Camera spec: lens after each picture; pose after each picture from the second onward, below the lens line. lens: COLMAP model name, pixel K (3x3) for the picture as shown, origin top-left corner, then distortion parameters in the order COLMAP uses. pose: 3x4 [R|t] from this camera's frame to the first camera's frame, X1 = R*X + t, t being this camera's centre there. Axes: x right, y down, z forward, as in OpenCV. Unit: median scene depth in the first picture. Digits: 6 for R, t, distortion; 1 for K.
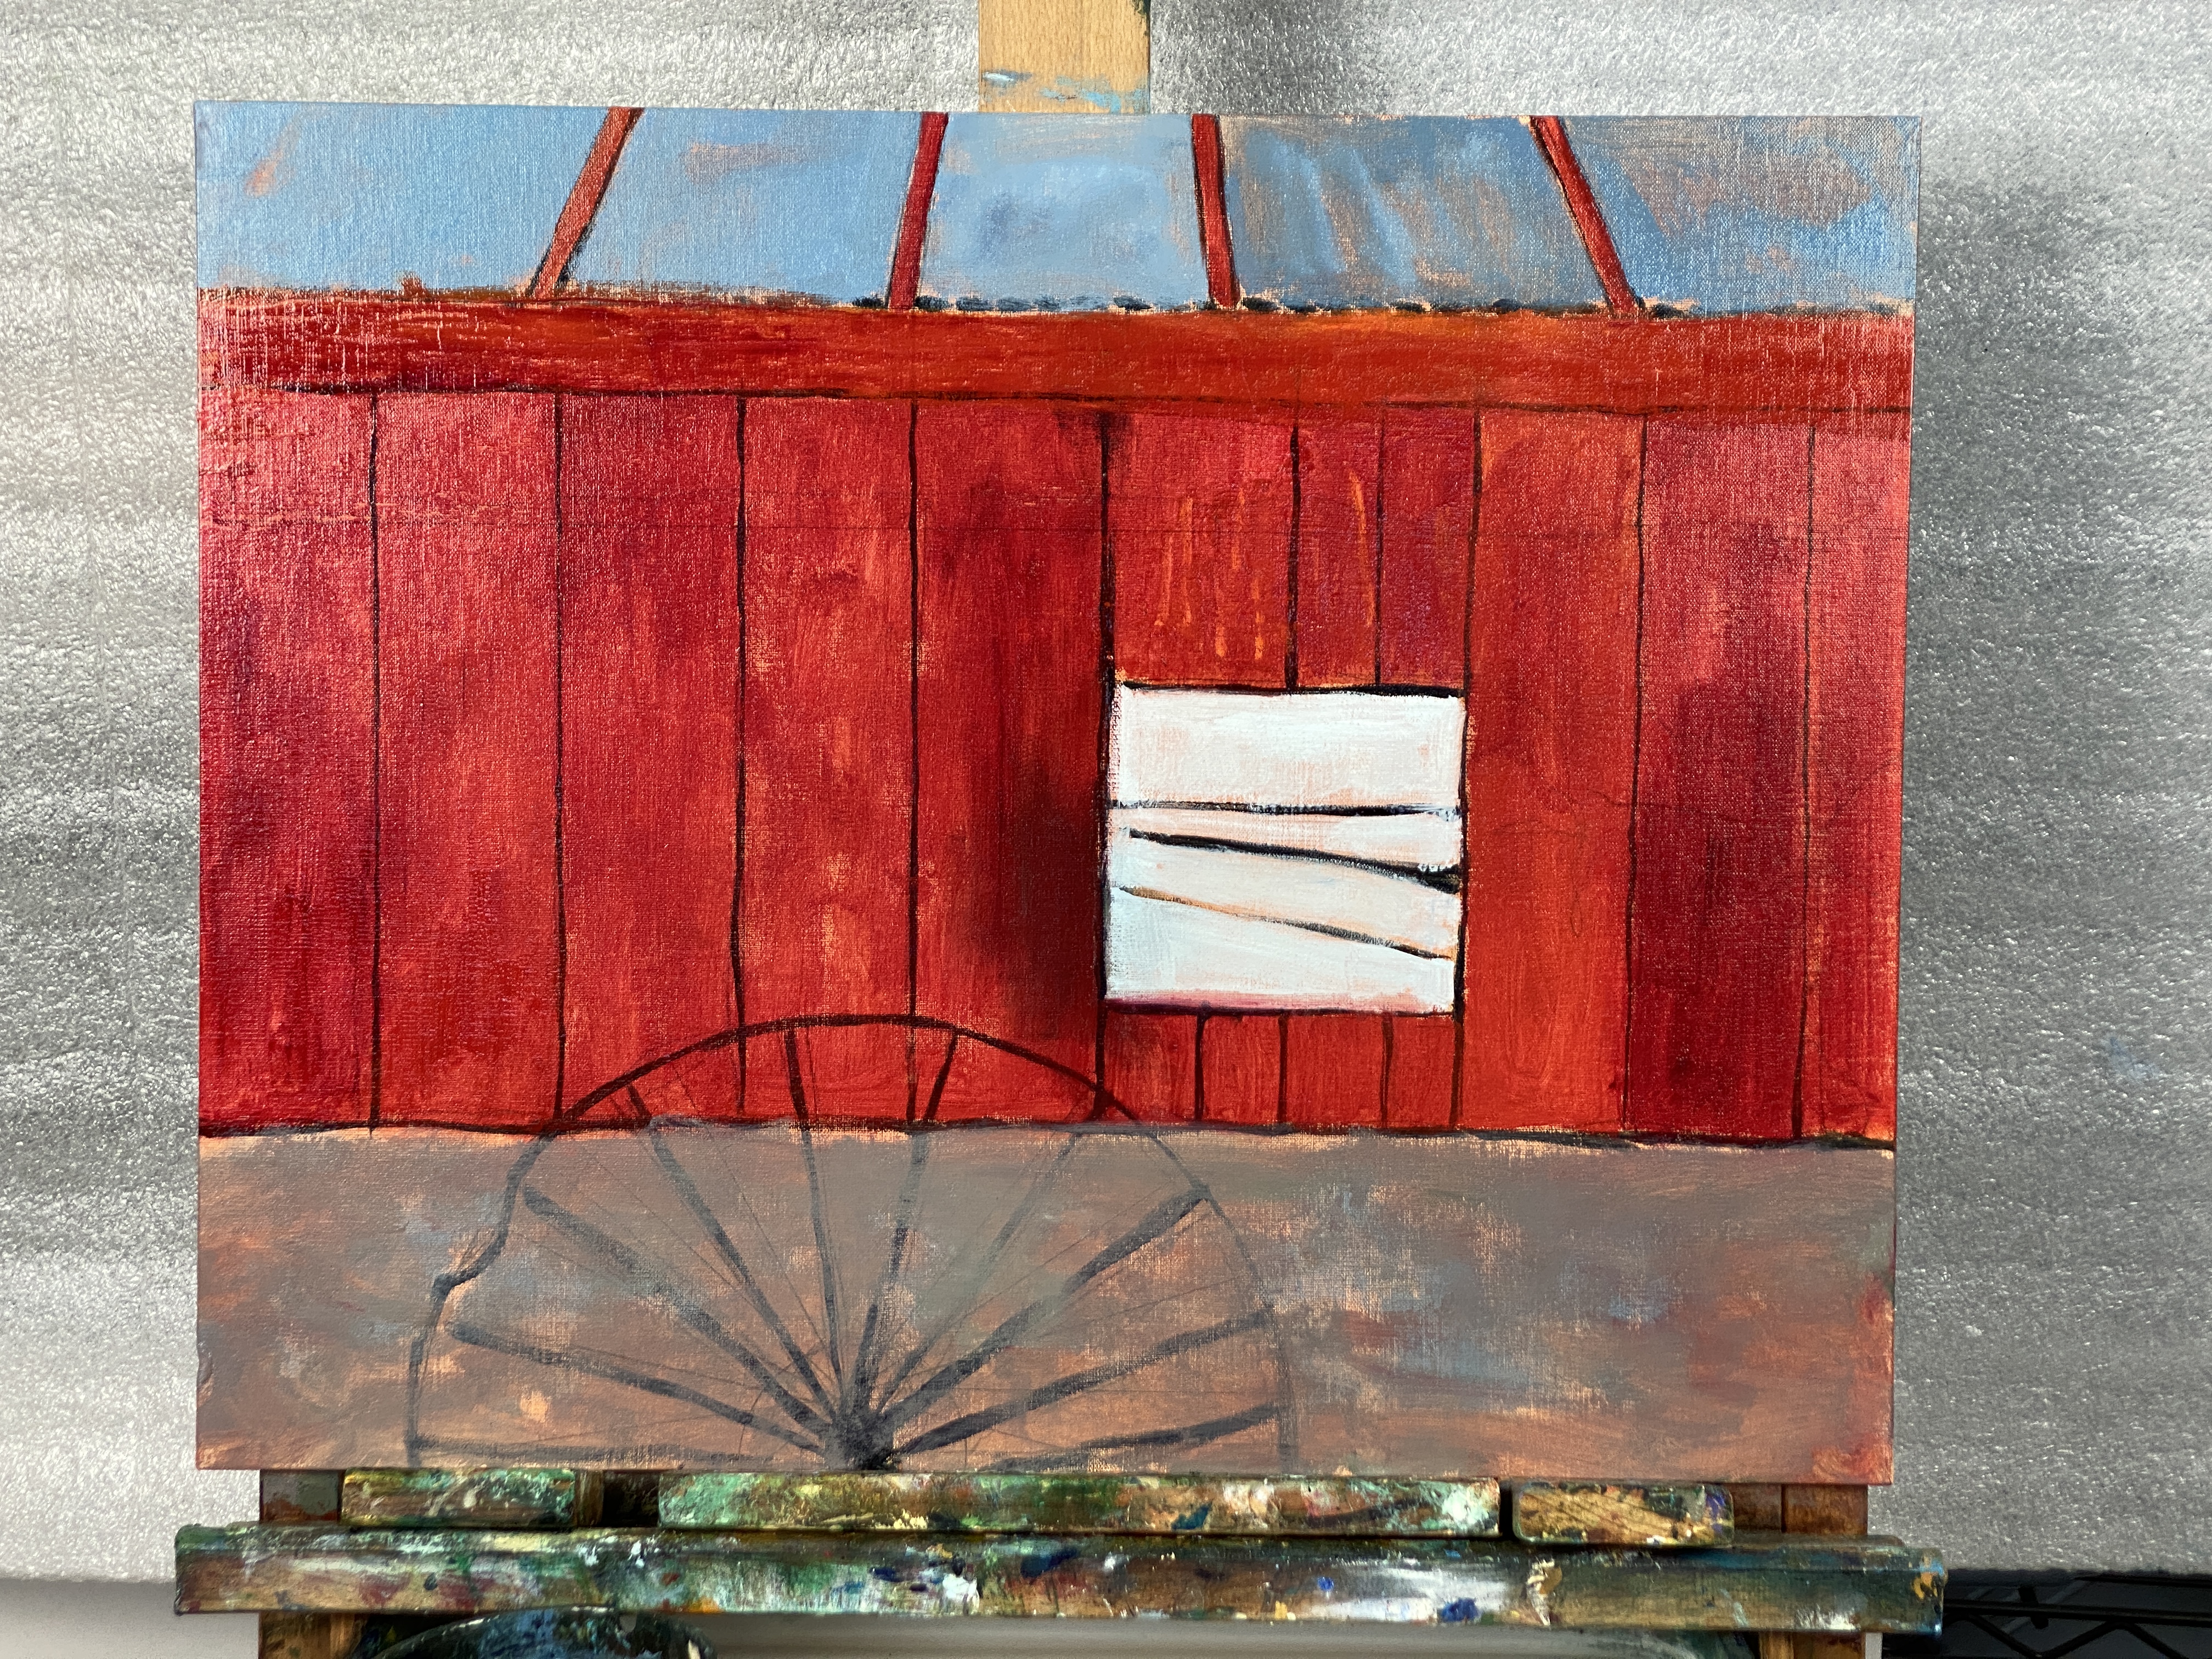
lens RADIAL K [[3265.0, 0, 1092.2], [0, 3265.0, 838.2], [0, 0, 1]] dist [-0.009331, 0.000000]
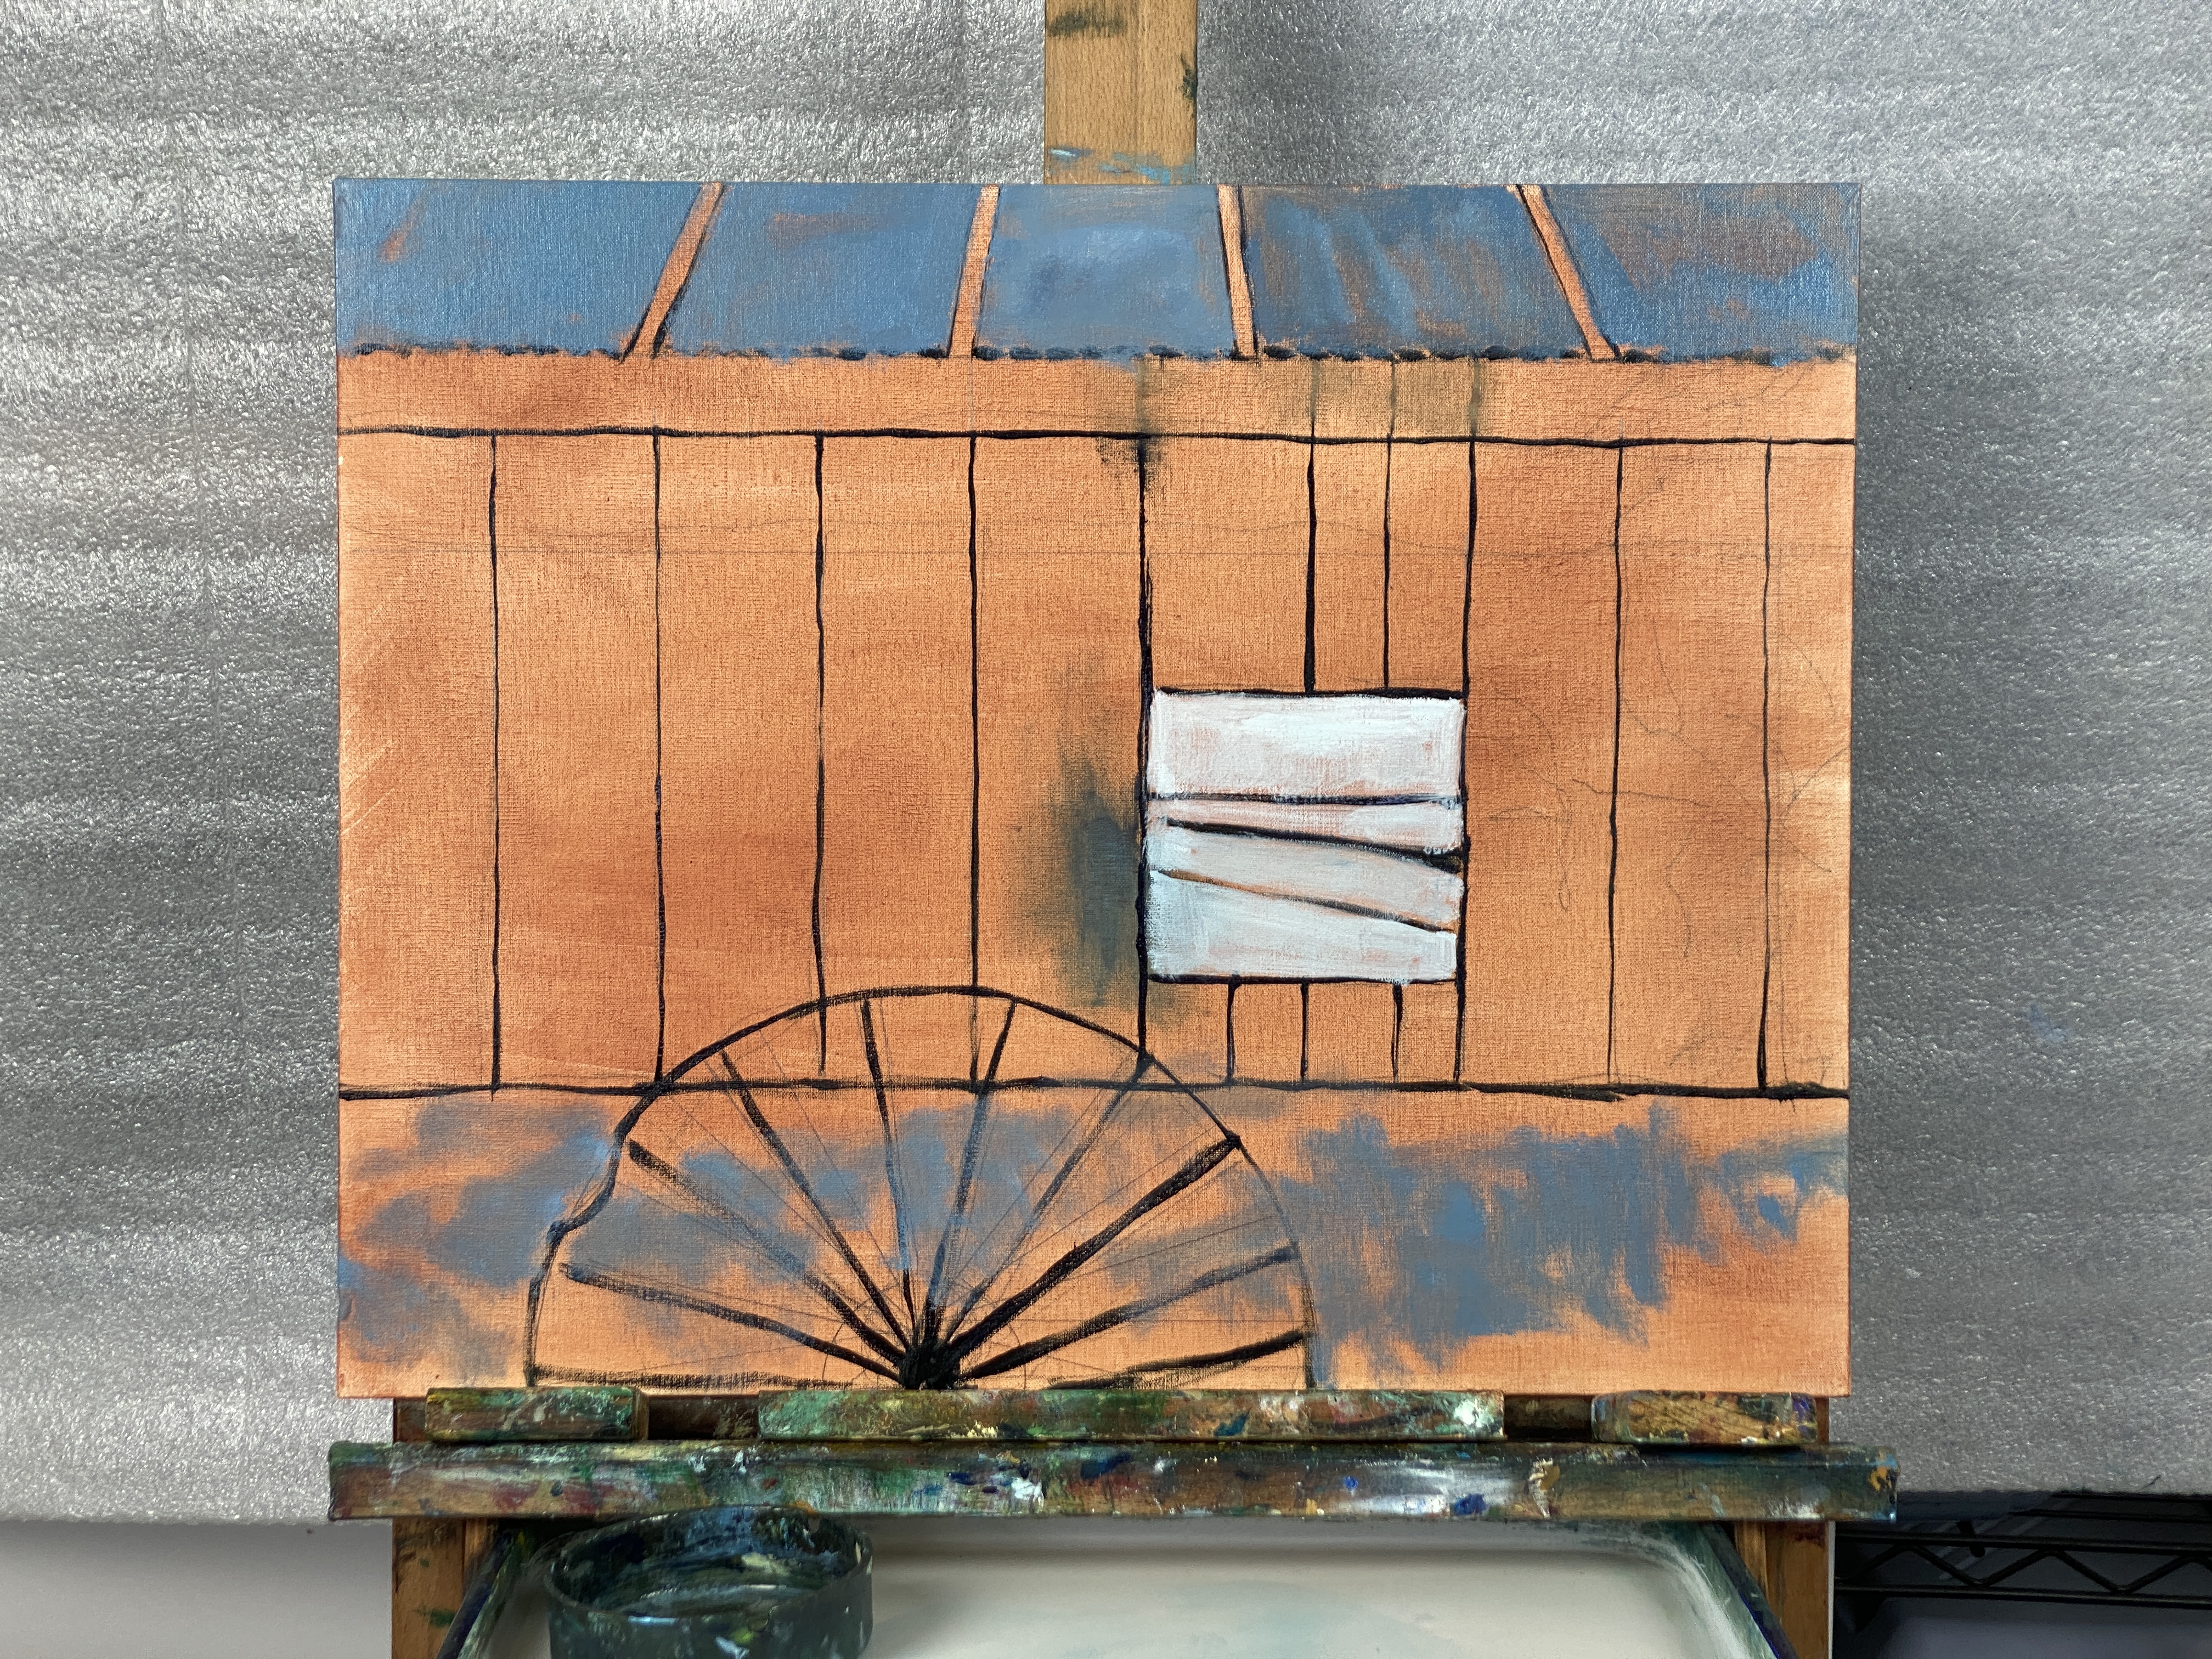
lens RADIAL K [[3265.0, 0, 1061.6], [0, 3265.0, 812.8], [0, 0, 1]] dist [-0.009331, 0.000000]
pose [[0.999753, -0.010579, 0.019561, -0.042393], [0.011099, 0.999582, -0.026681, 0.023533], [-0.019271, 0.026892, 0.999453, -0.114987]]
